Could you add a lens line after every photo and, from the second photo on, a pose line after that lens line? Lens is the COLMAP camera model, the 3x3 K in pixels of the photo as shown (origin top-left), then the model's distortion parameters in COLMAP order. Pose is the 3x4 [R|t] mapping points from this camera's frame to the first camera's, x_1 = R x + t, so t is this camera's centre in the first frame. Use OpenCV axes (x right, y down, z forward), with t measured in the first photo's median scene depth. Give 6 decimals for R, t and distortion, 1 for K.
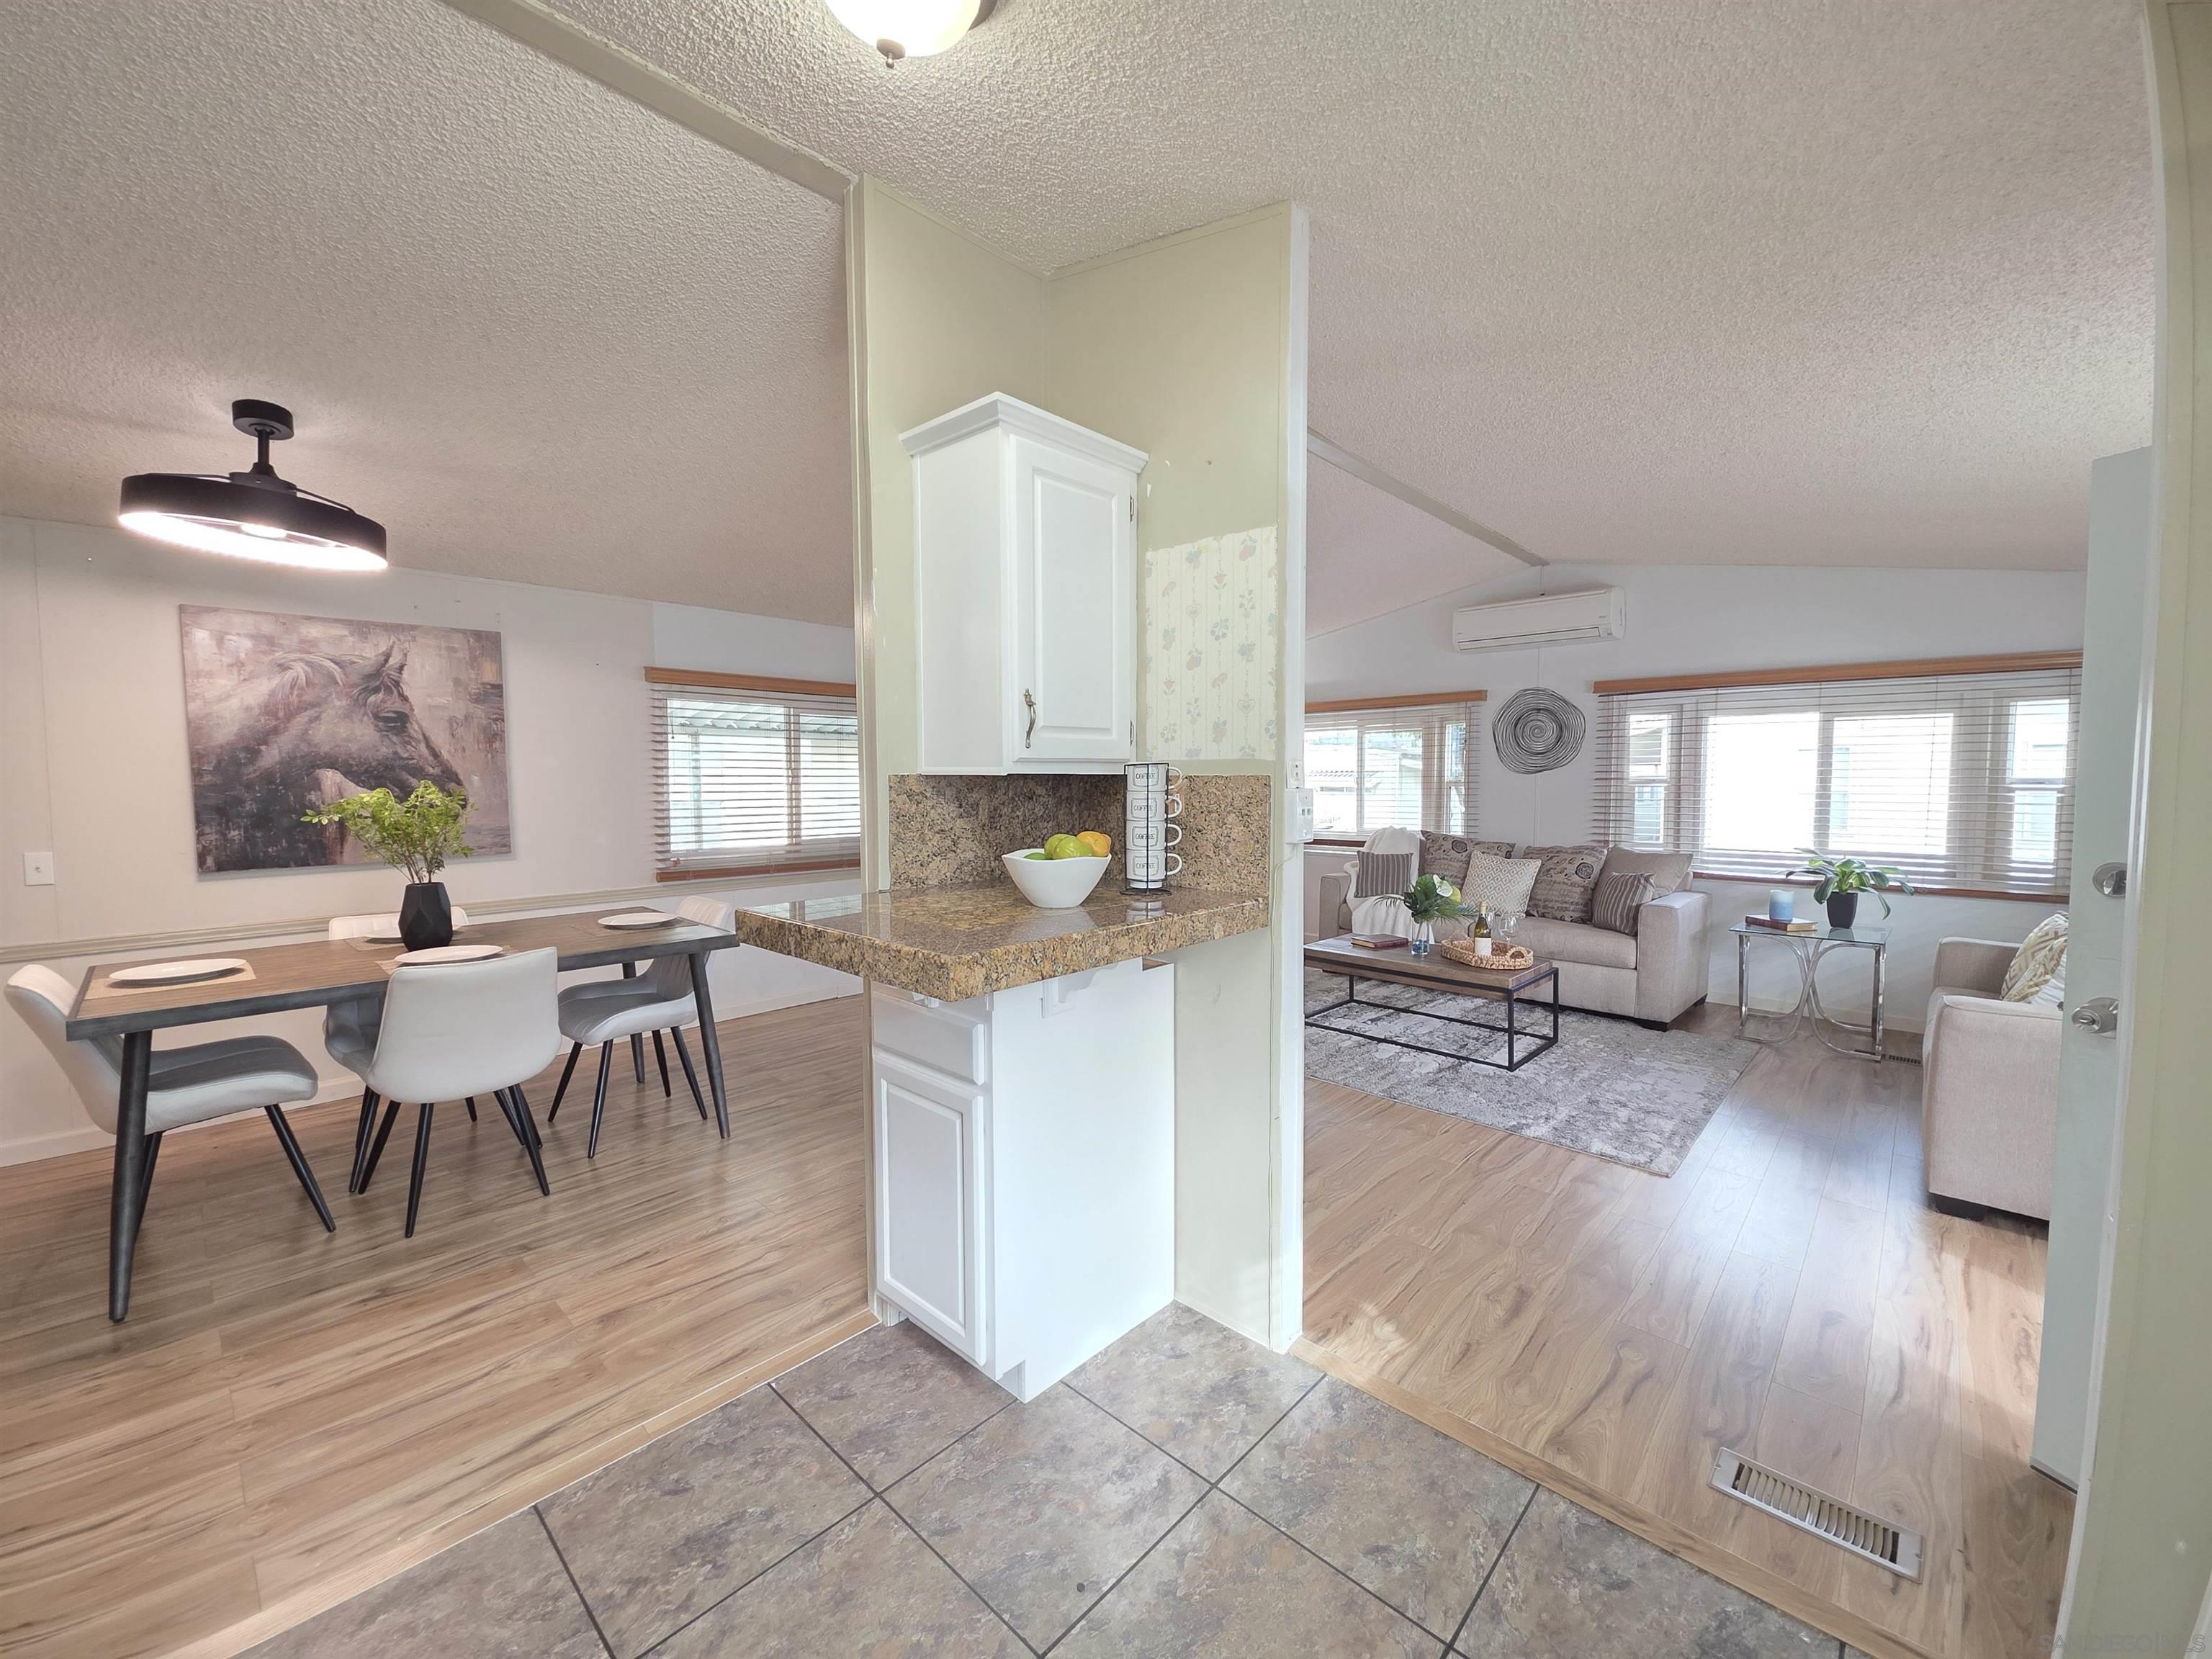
lens RADIAL K [[878.8, 0, 1101.1], [0, 878.8, 824.8], [0, 0, 1]] dist [0.012879, -0.008233]
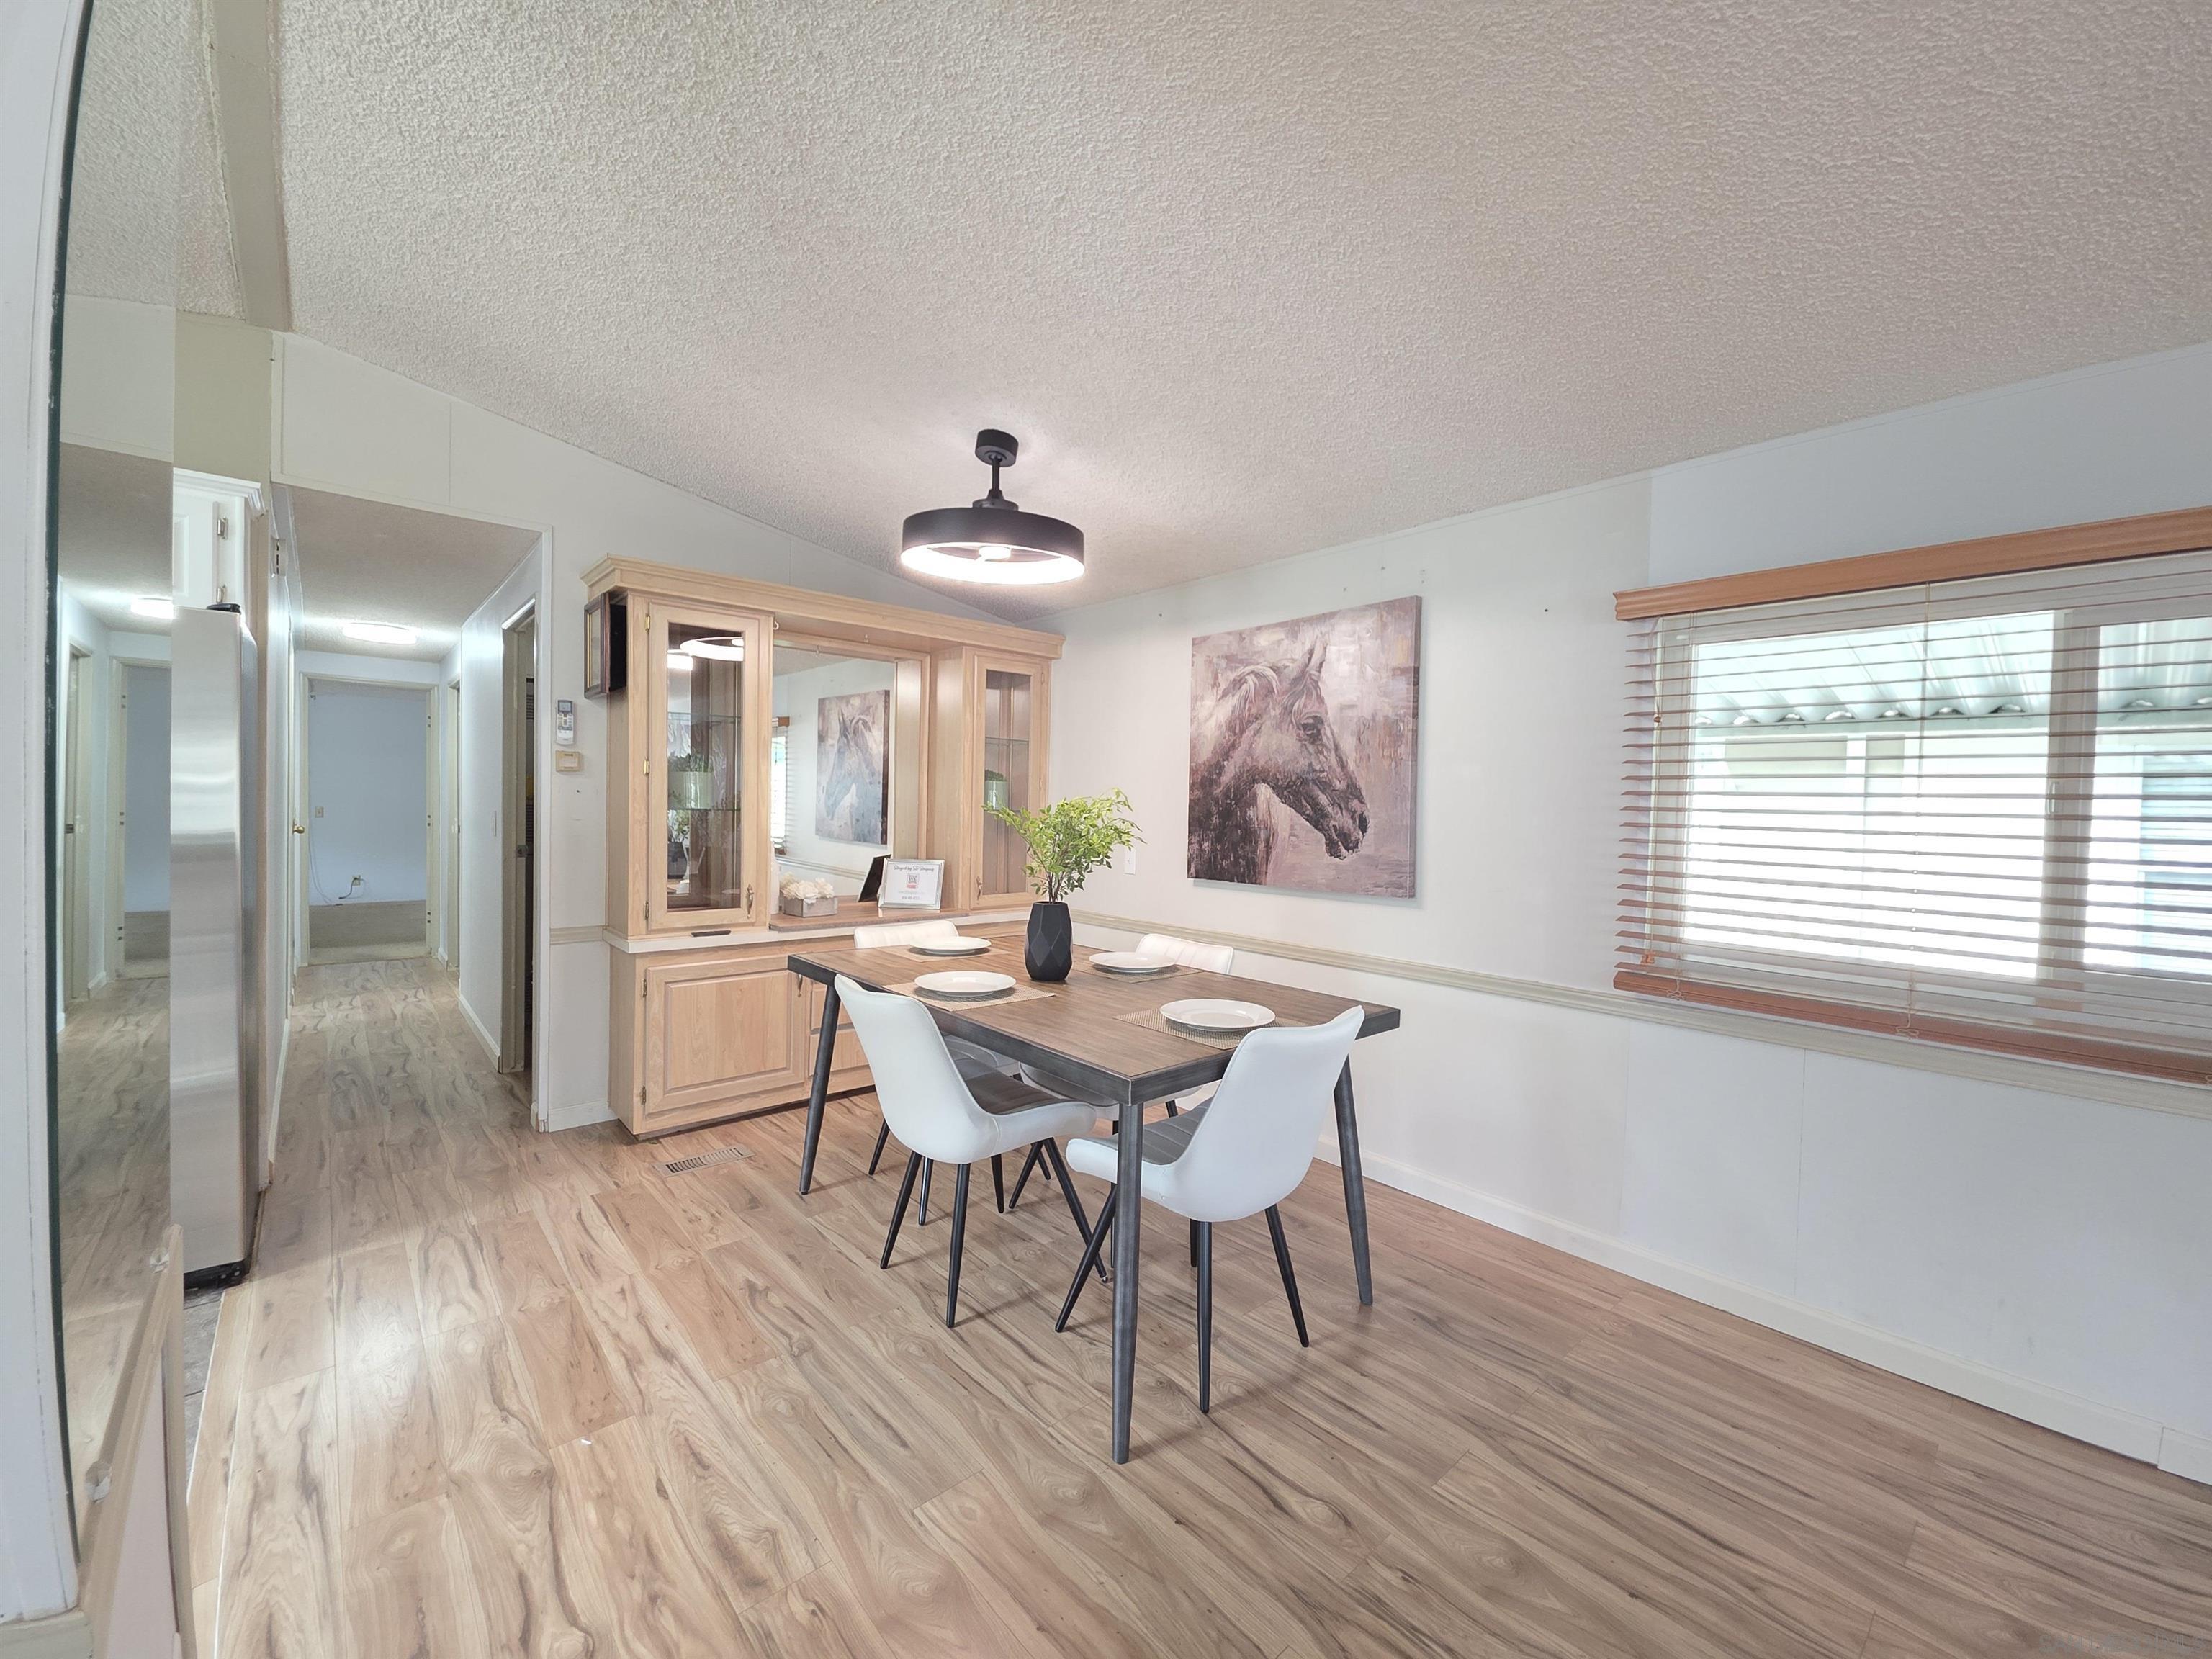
lens RADIAL K [[878.8, 0, 1102.8], [0, 878.8, 825.7], [0, 0, 1]] dist [0.012879, -0.008233]
pose [[-0.092693, 0.021714, -0.995458, 0.082333], [-0.078934, 0.996455, 0.029085, -0.032435], [0.992561, 0.081272, -0.090651, 0.930035]]
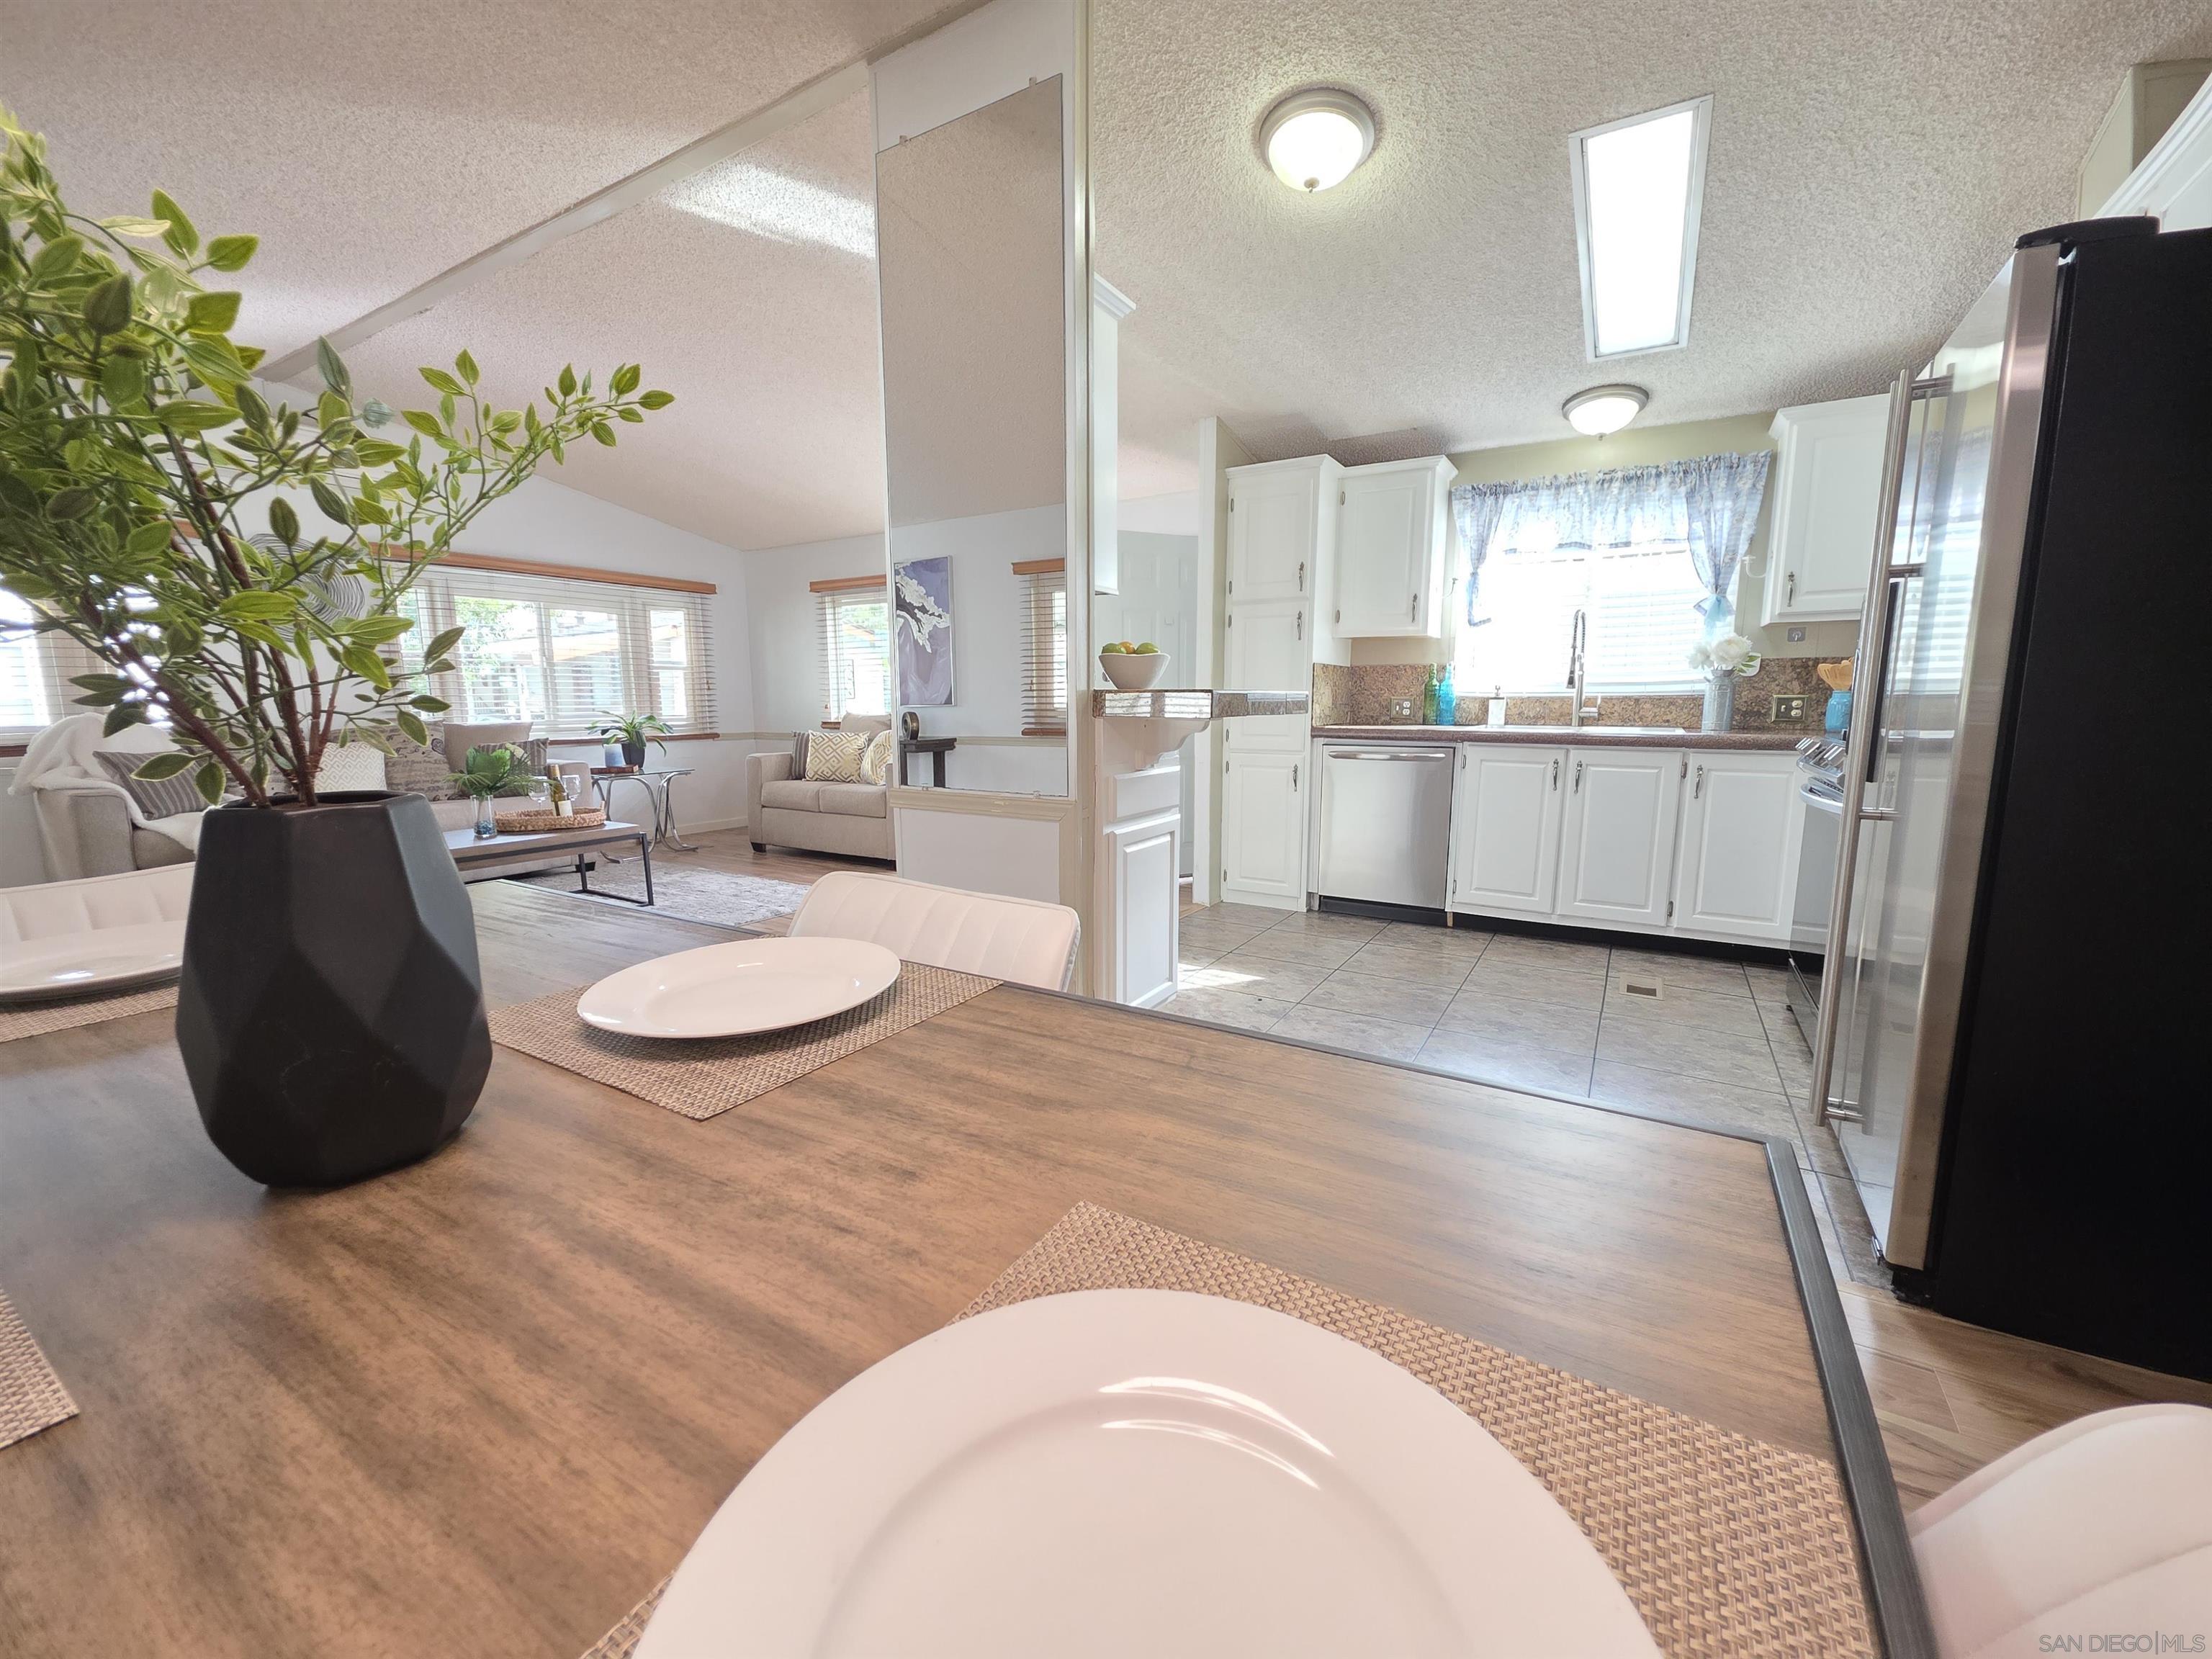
lens RADIAL K [[878.8, 0, 1103.1], [0, 878.8, 823.2], [0, 0, 1]] dist [0.012879, -0.008233]
pose [[-0.206093, -0.137654, 0.968802, -0.804166], [0.058047, 0.986593, 0.152530, 0.044190], [-0.976809, 0.087672, -0.195340, 0.727606]]
